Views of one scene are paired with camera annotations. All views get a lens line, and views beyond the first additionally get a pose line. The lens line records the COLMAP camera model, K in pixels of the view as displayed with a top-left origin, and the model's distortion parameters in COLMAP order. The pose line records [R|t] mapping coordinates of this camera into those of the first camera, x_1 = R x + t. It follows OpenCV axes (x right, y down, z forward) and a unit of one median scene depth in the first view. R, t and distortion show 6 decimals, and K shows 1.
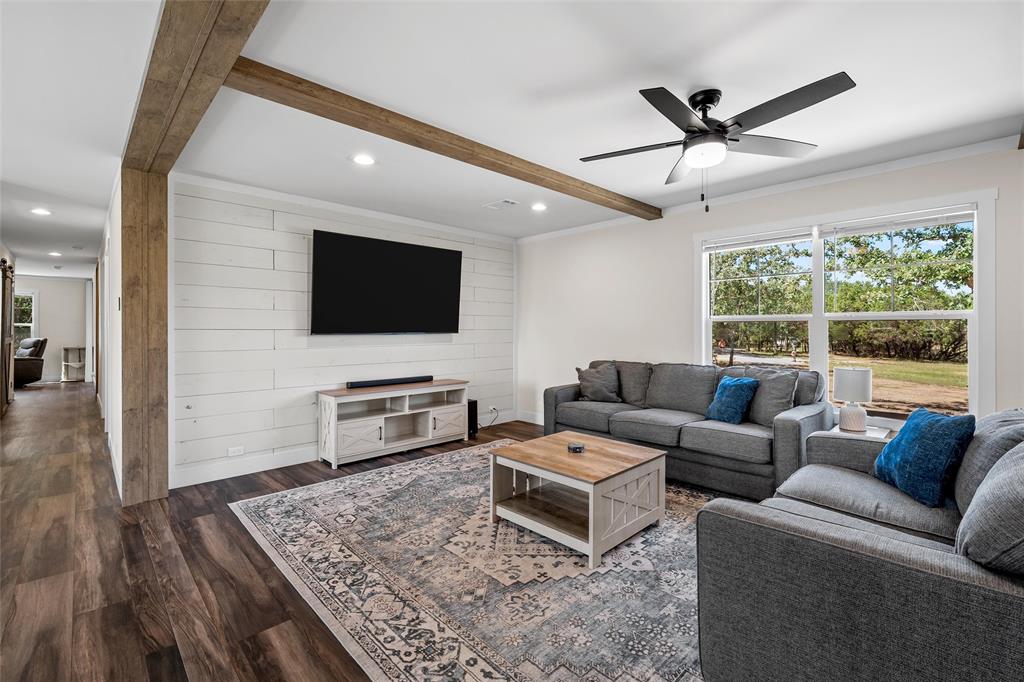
lens RADIAL K [[445.5, 0, 523.0], [0, 445.5, 329.8], [0, 0, 1]] dist [-0.002608, -0.000146]
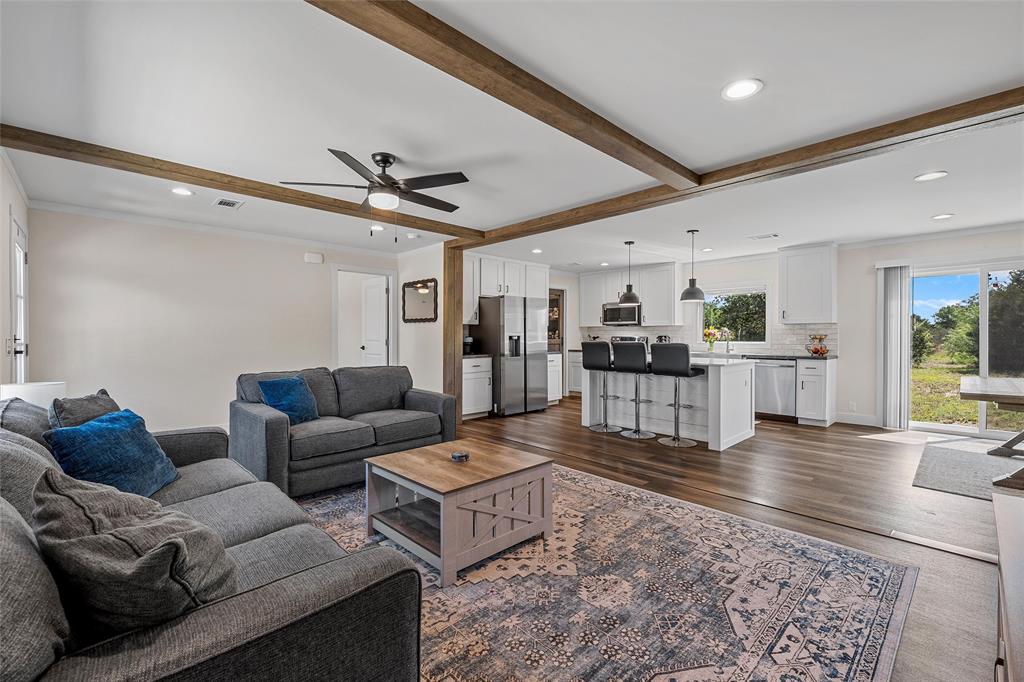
lens RADIAL K [[440.2, 0, 512.0], [0, 440.2, 341.0], [0, 0, 1]] dist [-0.003007, -0.000320]
pose [[-0.999513, -0.002714, 0.031077, -0.018523], [-0.002435, 0.999957, 0.008990, 0.016968], [-0.031100, 0.008910, -0.999477, 2.155983]]
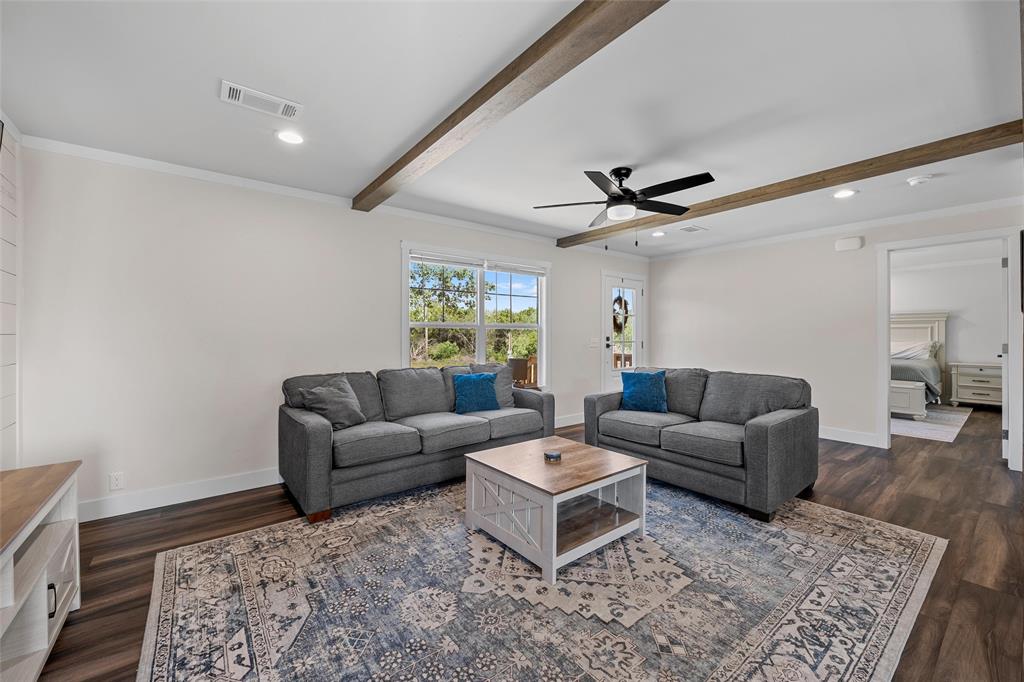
lens RADIAL K [[401.5, 0, 512.0], [0, 401.5, 341.0], [0, 0, 1]] dist [-0.001708, -0.000132]
pose [[0.125768, -0.016158, 0.991928, -0.853414], [0.001692, 0.999869, 0.016073, -0.000322], [-0.992058, -0.000343, 0.125779, 1.101141]]
